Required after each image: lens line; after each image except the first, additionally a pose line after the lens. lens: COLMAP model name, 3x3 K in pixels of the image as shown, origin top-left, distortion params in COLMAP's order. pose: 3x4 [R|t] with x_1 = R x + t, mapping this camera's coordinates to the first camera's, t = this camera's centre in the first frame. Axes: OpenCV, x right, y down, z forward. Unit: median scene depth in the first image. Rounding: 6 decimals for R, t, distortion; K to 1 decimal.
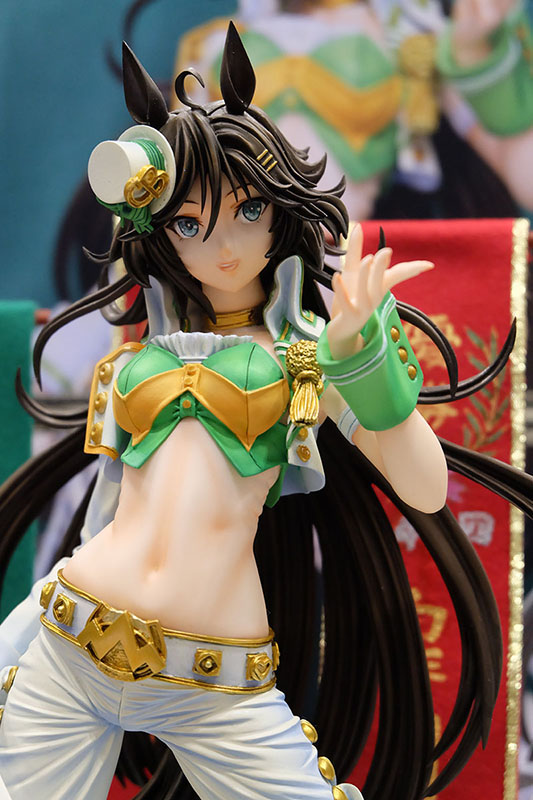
lens RADIAL K [[1672.9, 0, 264.6], [0, 1672.9, 400.4], [0, 0, 1]] dist [-0.023294, 0.000000]
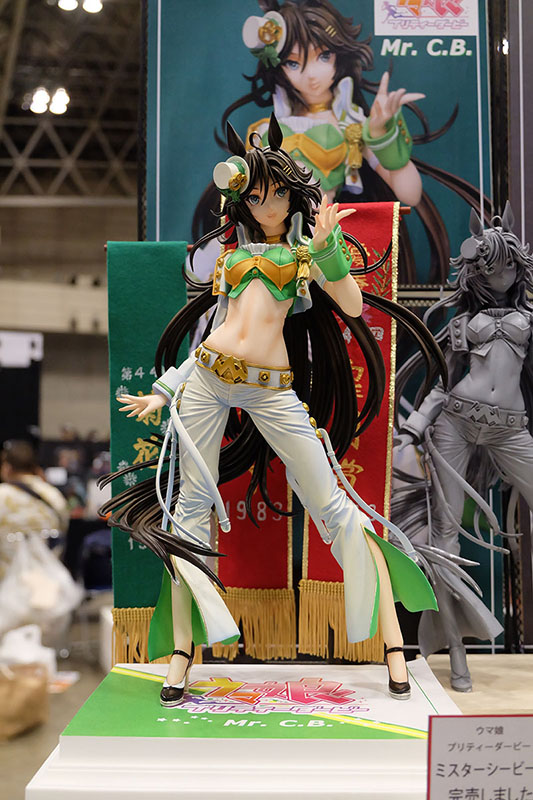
lens RADIAL K [[871.7, 0, 270.5], [0, 871.7, 399.2], [0, 0, 1]] dist [-0.018934, 0.000000]
pose [[0.999896, -0.004084, -0.013796, -0.007012], [0.005018, 0.997648, 0.068366, 0.095172], [0.013484, -0.068428, 0.997565, -0.260389]]
